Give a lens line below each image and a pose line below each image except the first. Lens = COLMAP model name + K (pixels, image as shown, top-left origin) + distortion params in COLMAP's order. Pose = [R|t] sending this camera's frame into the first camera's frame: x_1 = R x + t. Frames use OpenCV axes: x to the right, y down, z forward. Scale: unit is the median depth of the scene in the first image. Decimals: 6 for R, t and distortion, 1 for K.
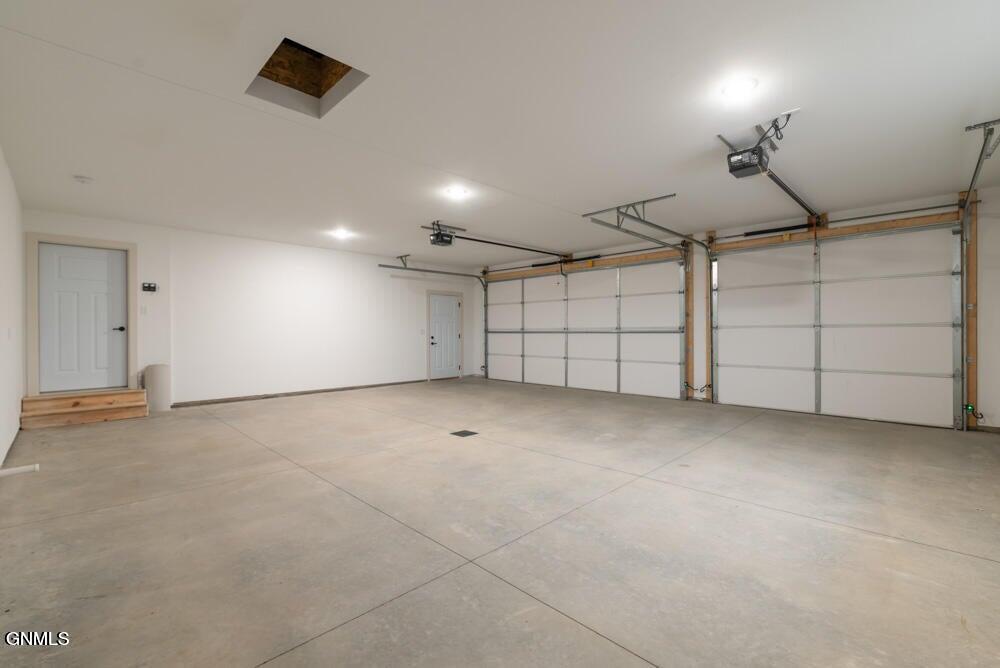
lens RADIAL K [[432.5, 0, 499.1], [0, 432.5, 331.4], [0, 0, 1]] dist [0.000650, -0.000241]
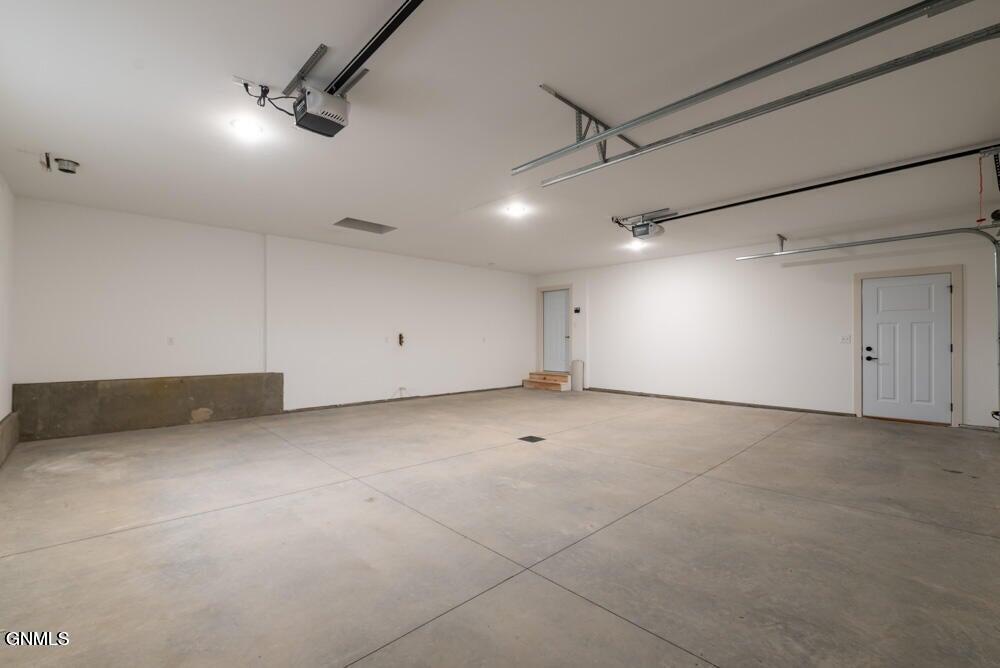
lens RADIAL K [[432.5, 0, 499.1], [0, 432.5, 338.3], [0, 0, 1]] dist [0.000650, -0.000241]
pose [[-0.033574, -0.000061, -0.999436, 0.785887], [-0.000115, 1.000000, -0.000057, -0.001301], [0.999436, 0.000113, -0.033574, 0.798714]]
